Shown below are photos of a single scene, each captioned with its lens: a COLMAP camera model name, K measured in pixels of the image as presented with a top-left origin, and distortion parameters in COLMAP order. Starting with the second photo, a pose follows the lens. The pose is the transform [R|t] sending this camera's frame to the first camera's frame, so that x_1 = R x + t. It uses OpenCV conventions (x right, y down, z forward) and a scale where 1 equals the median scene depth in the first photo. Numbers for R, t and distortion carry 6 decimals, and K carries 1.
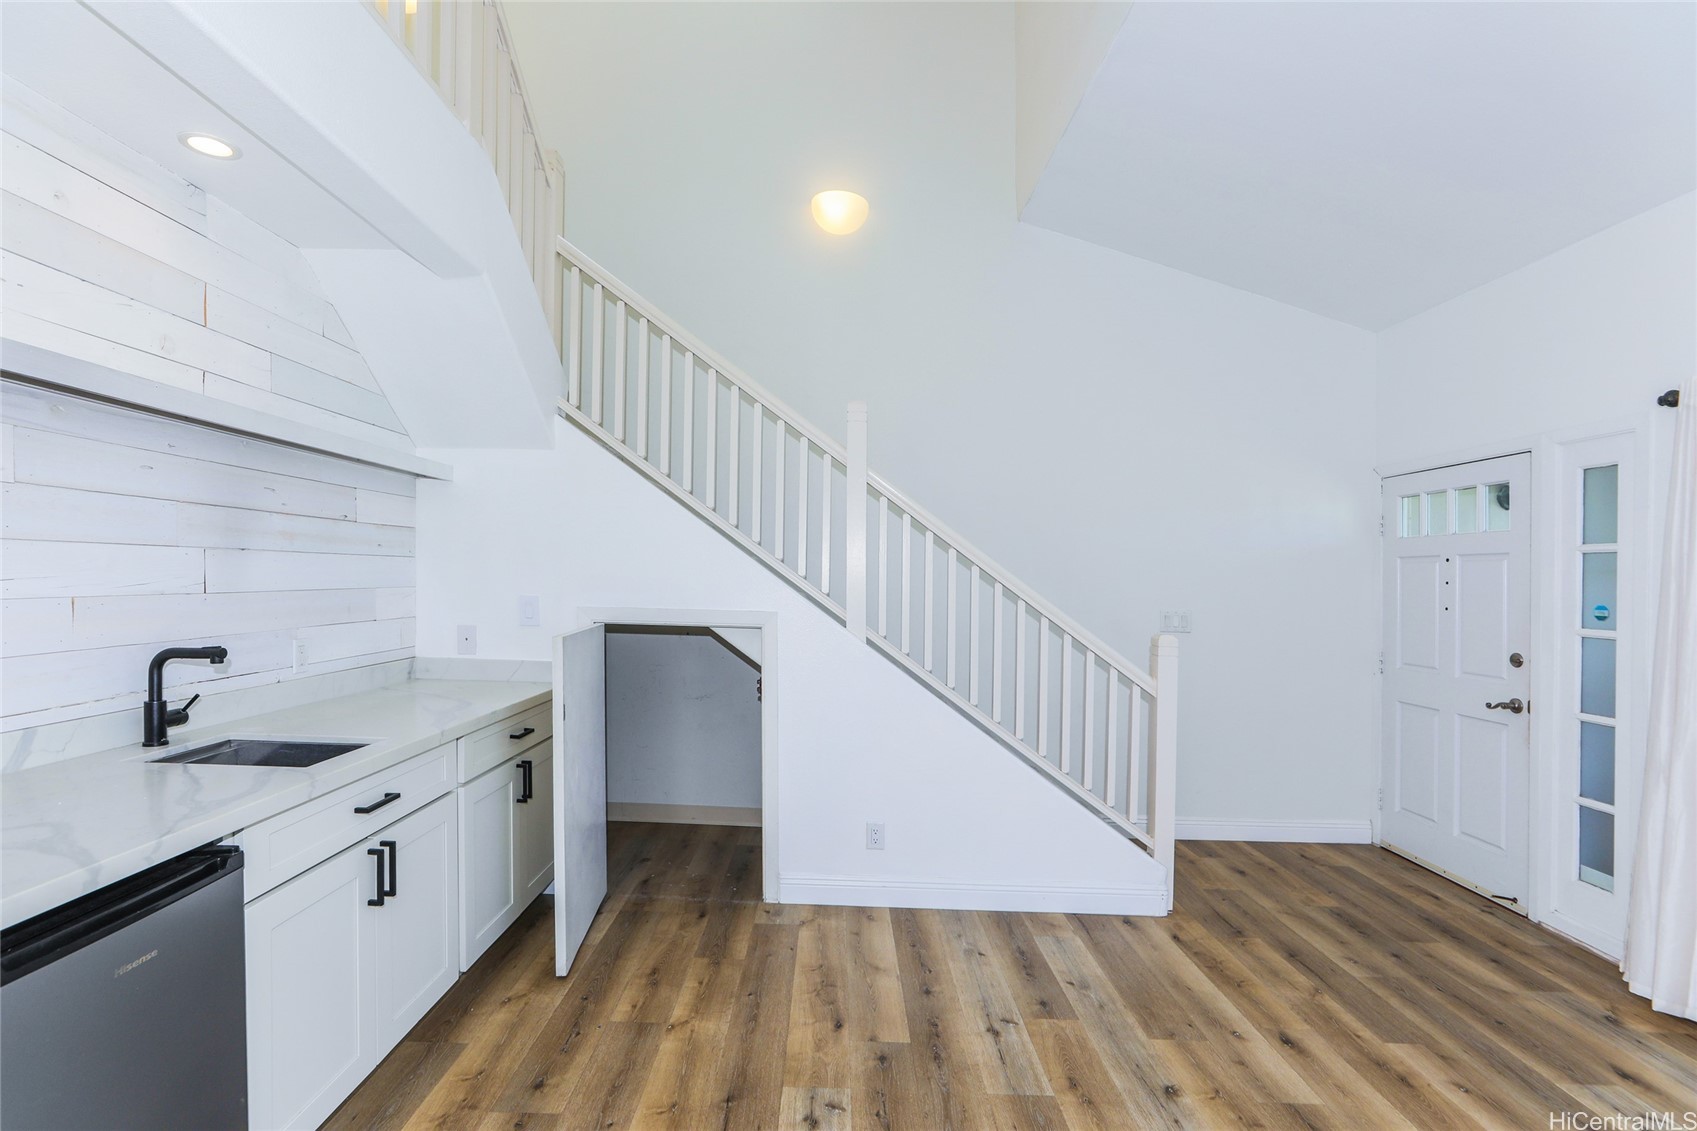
lens RADIAL K [[777.0, 0, 830.7], [0, 777.0, 606.8], [0, 0, 1]] dist [-0.010574, 0.003090]
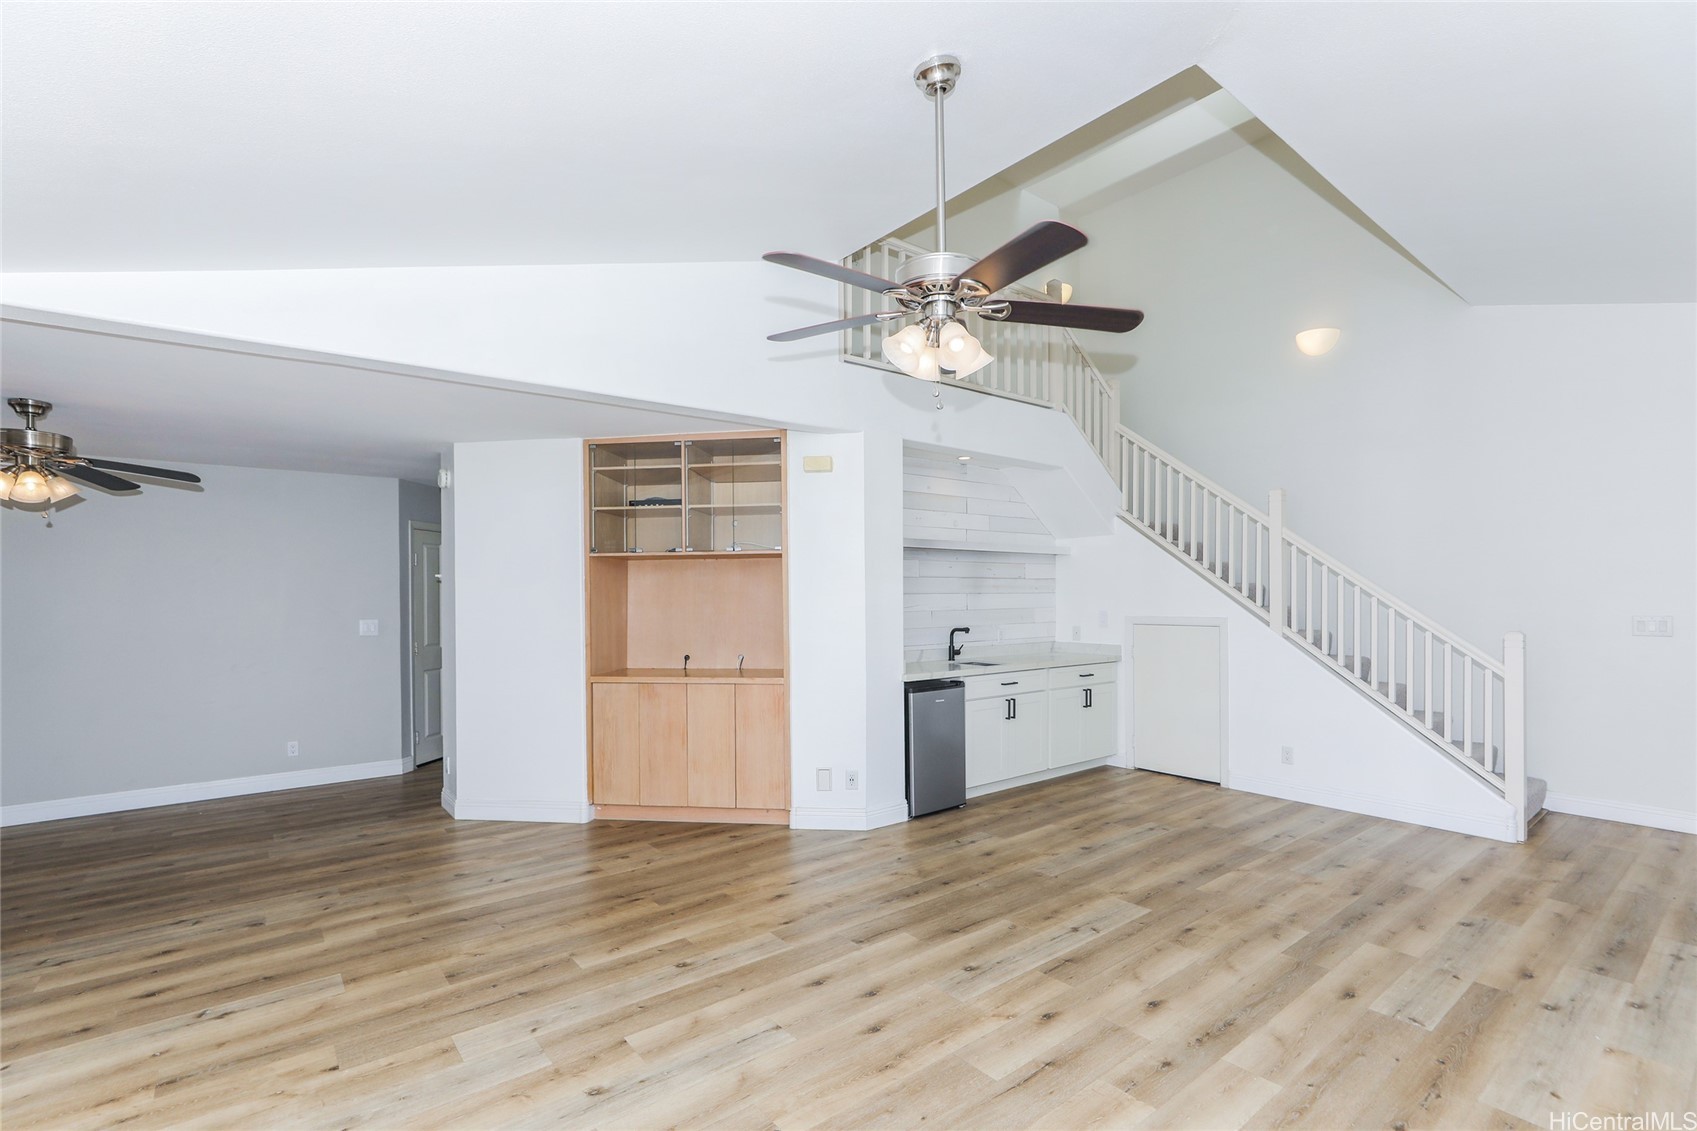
lens RADIAL K [[777.0, 0, 874.3], [0, 777.0, 608.4], [0, 0, 1]] dist [-0.010574, 0.003090]
pose [[0.637983, -0.019584, -0.769802, 0.983849], [-0.005661, 0.999530, -0.030120, 0.055114], [0.770030, 0.023574, 0.637572, -0.905533]]
